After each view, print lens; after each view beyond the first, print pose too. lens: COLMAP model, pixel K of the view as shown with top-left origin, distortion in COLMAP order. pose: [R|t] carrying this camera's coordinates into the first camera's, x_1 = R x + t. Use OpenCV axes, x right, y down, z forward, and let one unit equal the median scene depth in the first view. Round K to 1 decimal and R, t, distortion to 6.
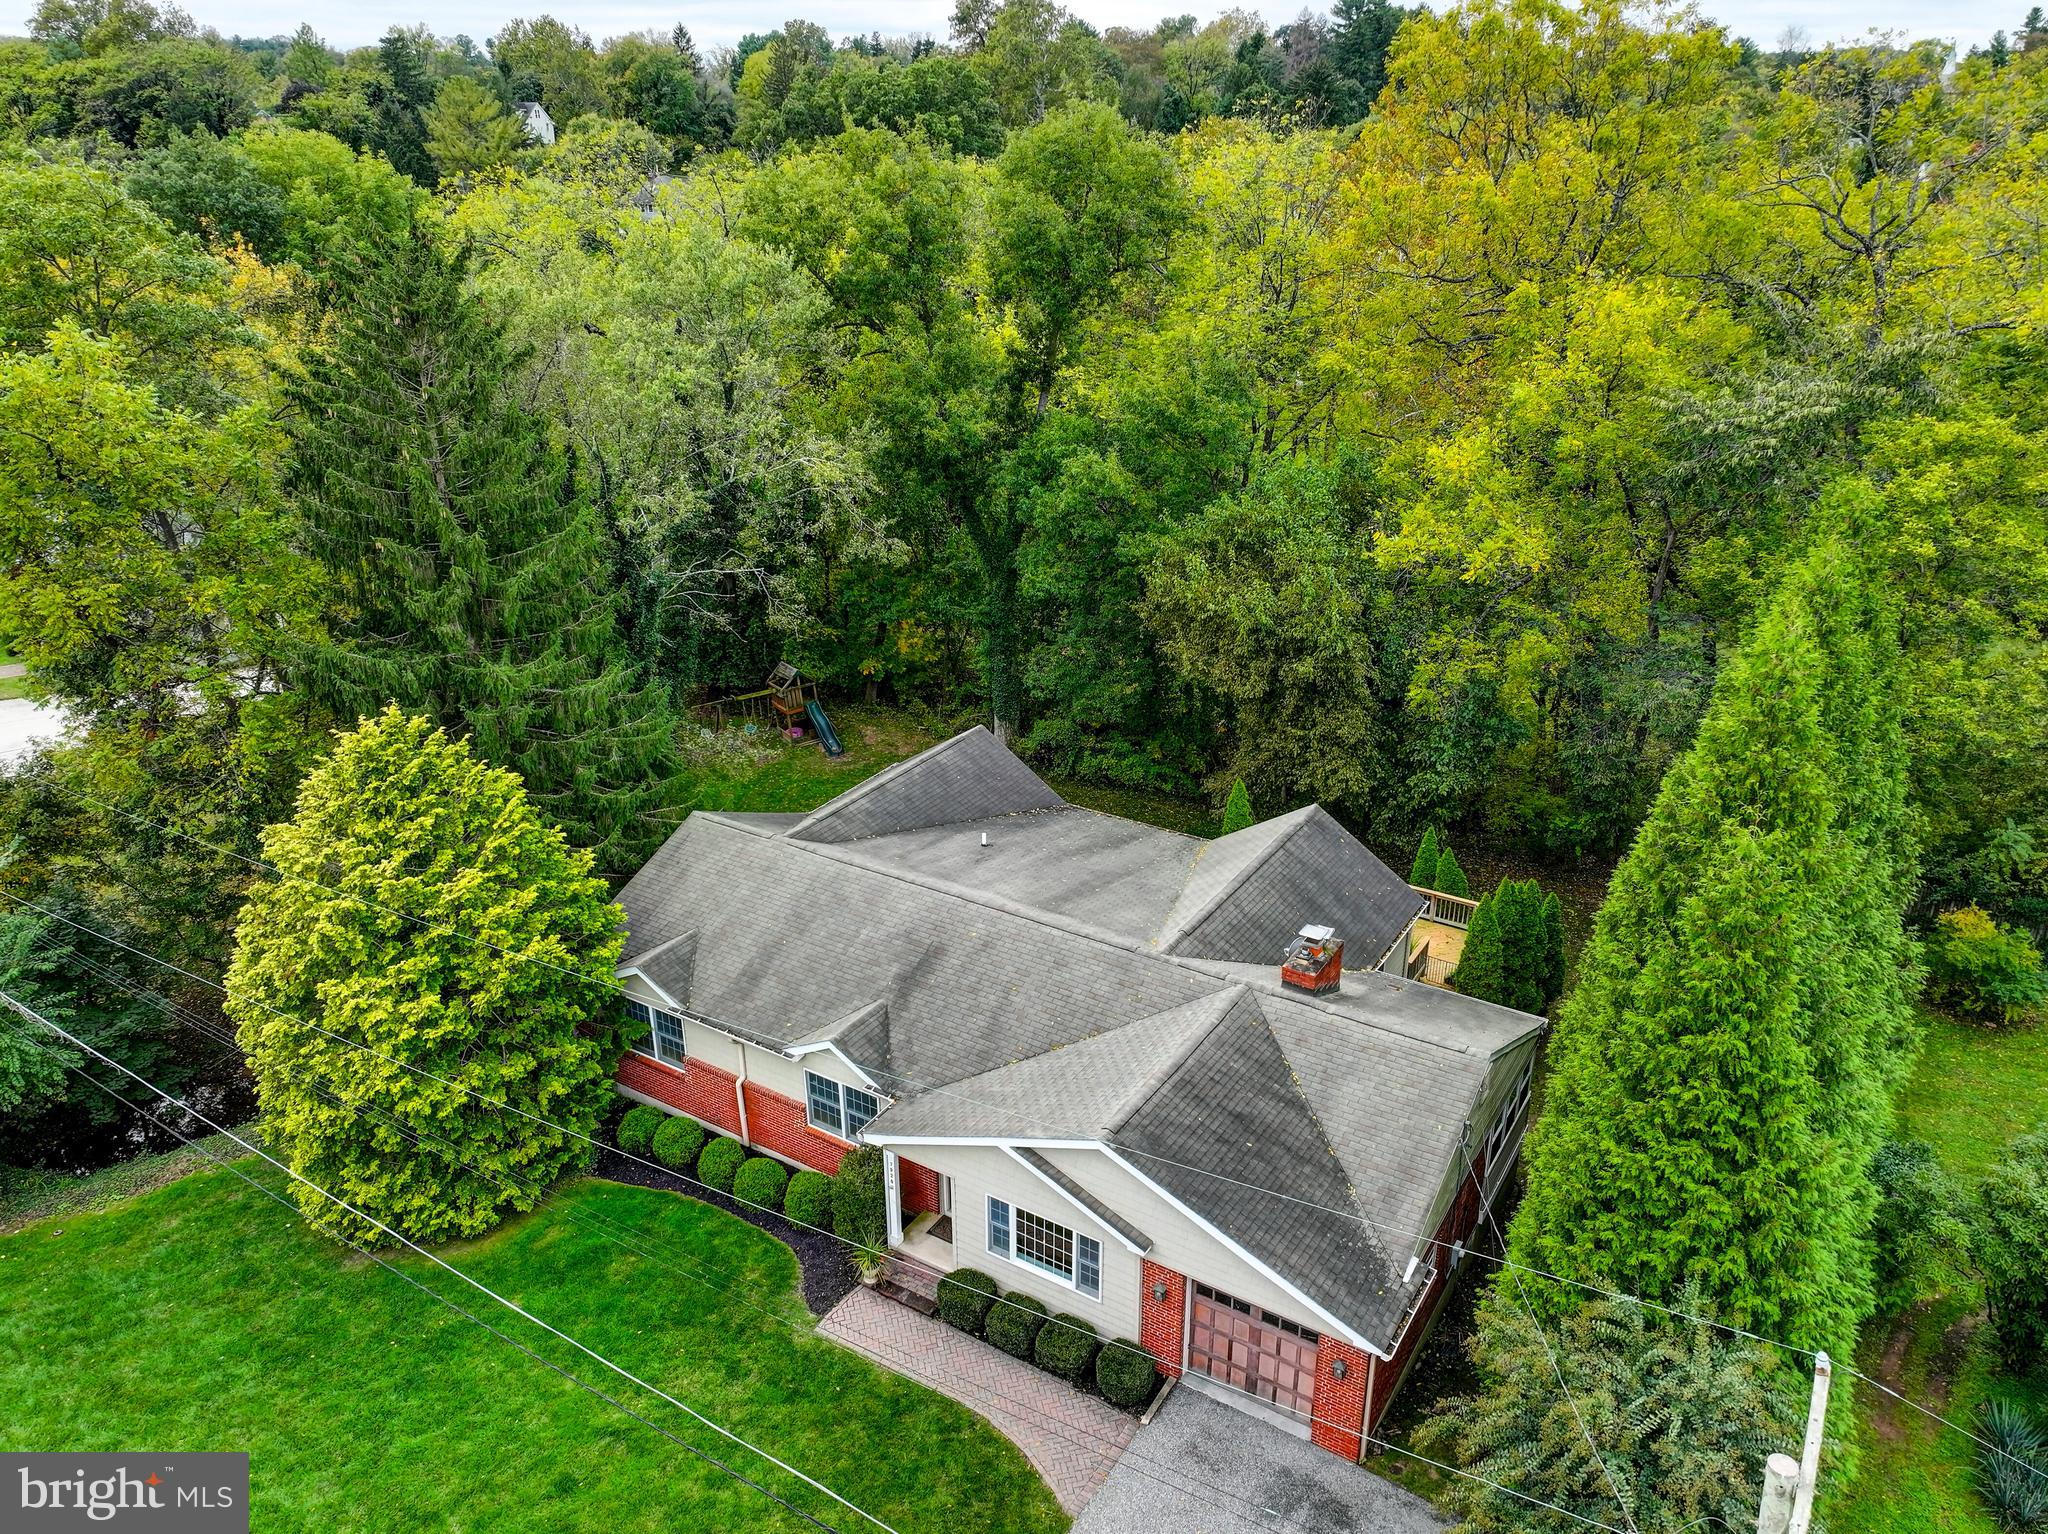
lens RADIAL K [[1490.6, 0, 961.2], [0, 1490.6, 767.3], [0, 0, 1]] dist [-0.002973, 0.068014]
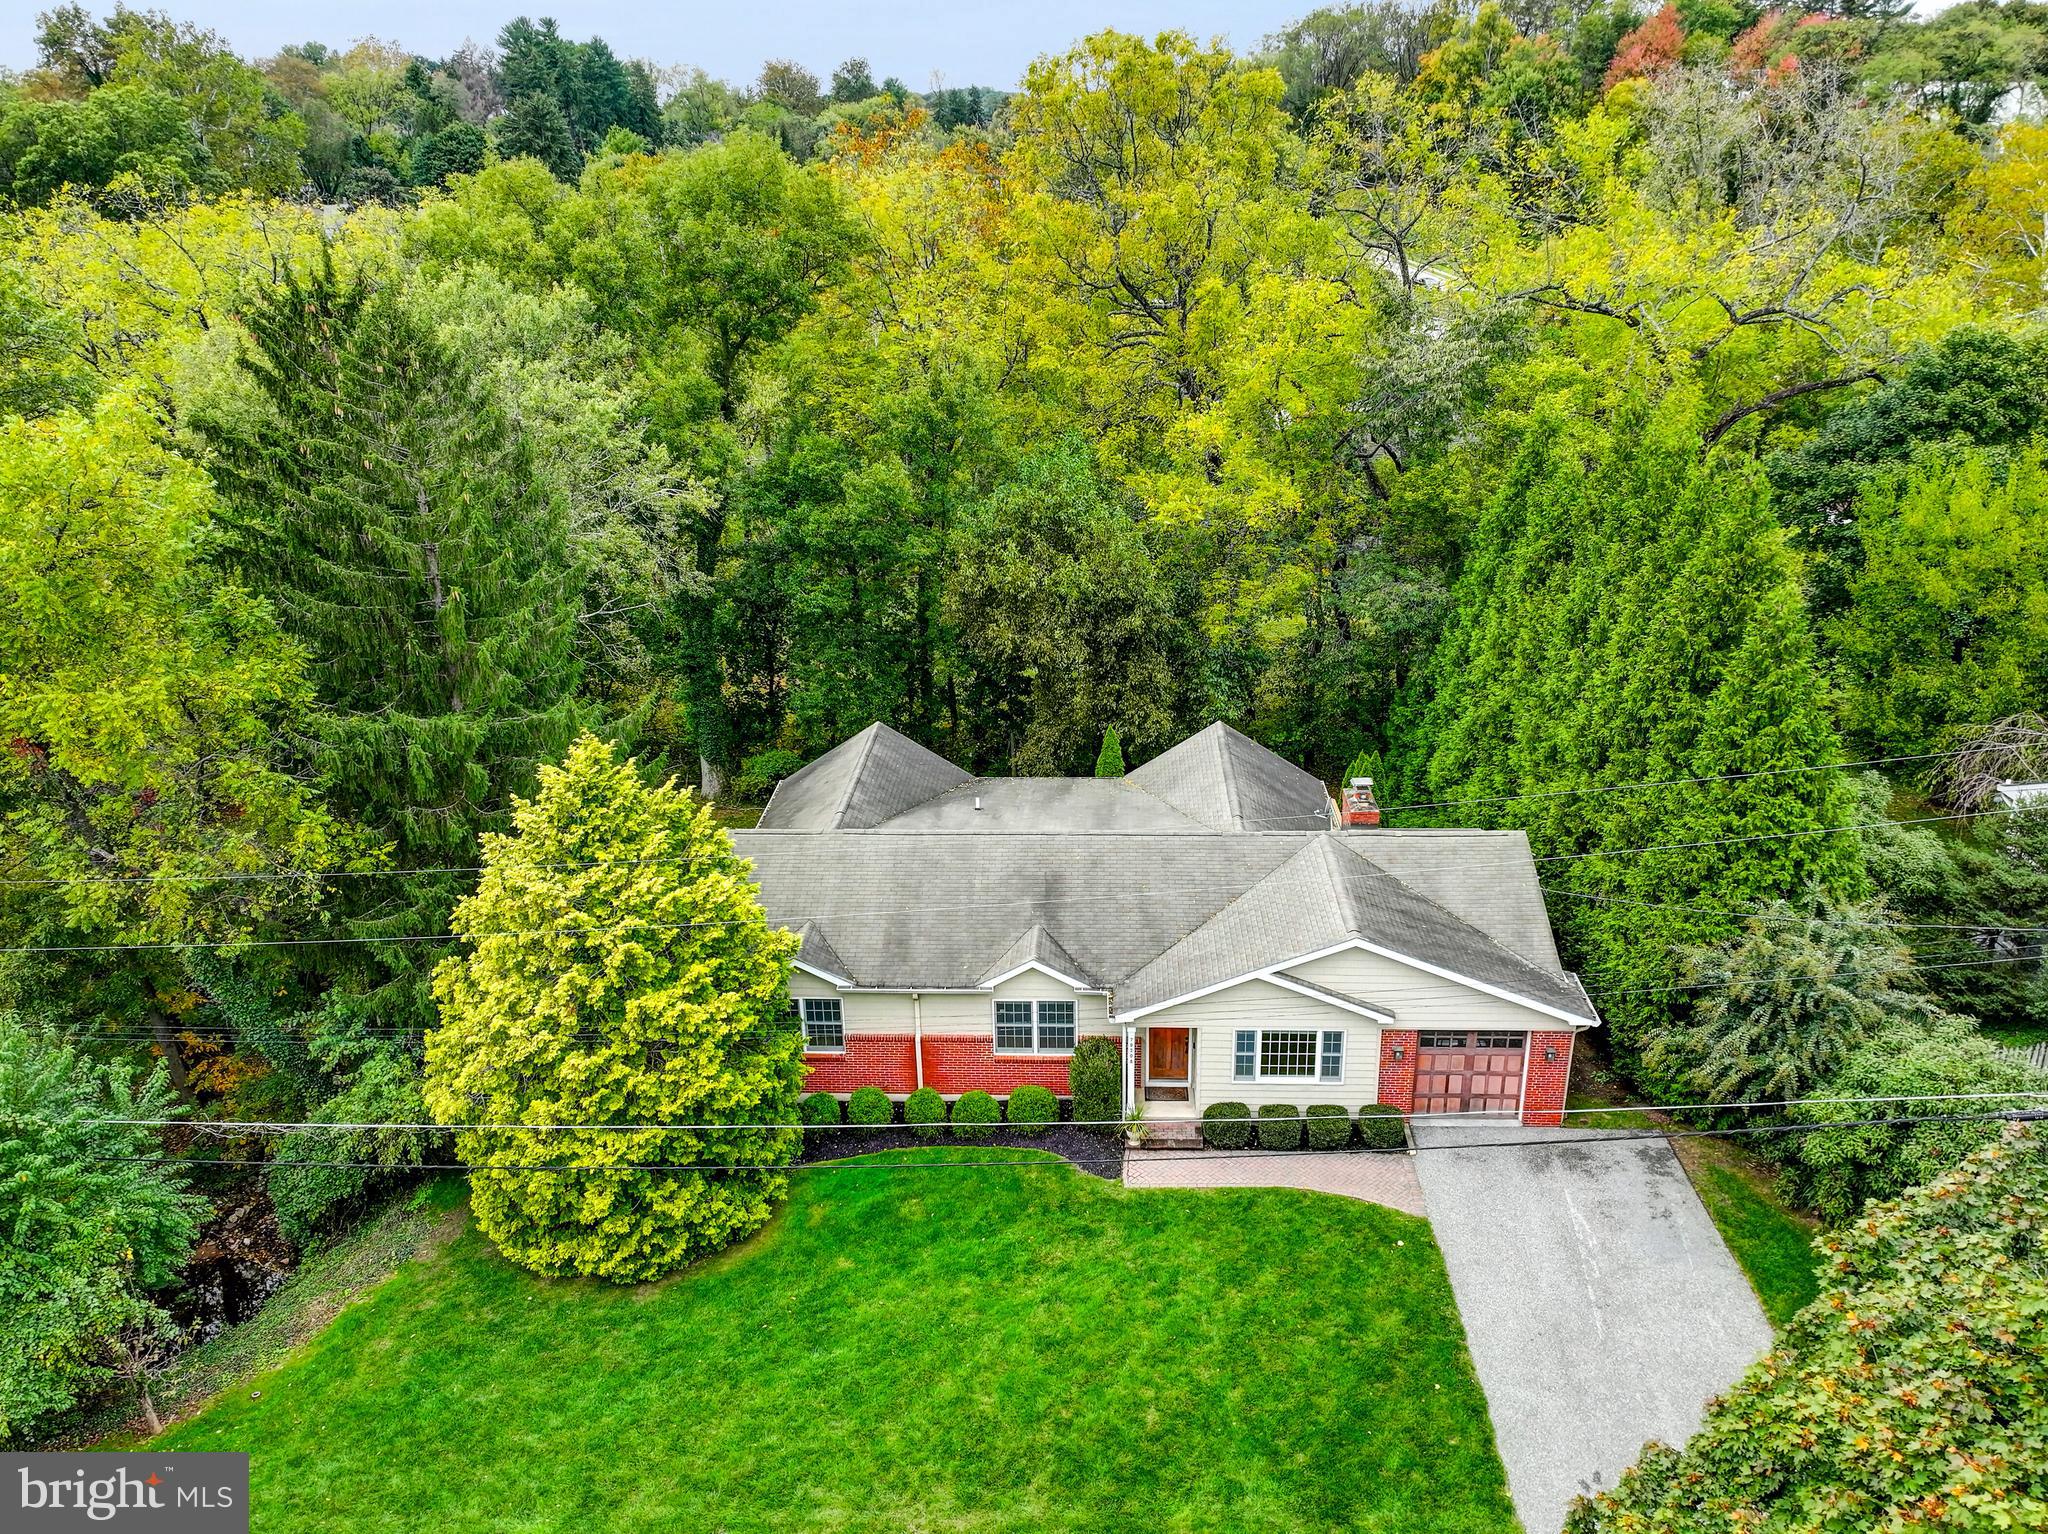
lens RADIAL K [[1678.0, 0, 950.9], [0, 1678.0, 835.9], [0, 0, 1]] dist [0.008876, 0.040156]
pose [[0.879023, -0.196241, 0.434520, -0.723718], [0.207915, 0.977920, 0.021048, 0.056183], [-0.429056, 0.071842, 0.900416, -0.128142]]
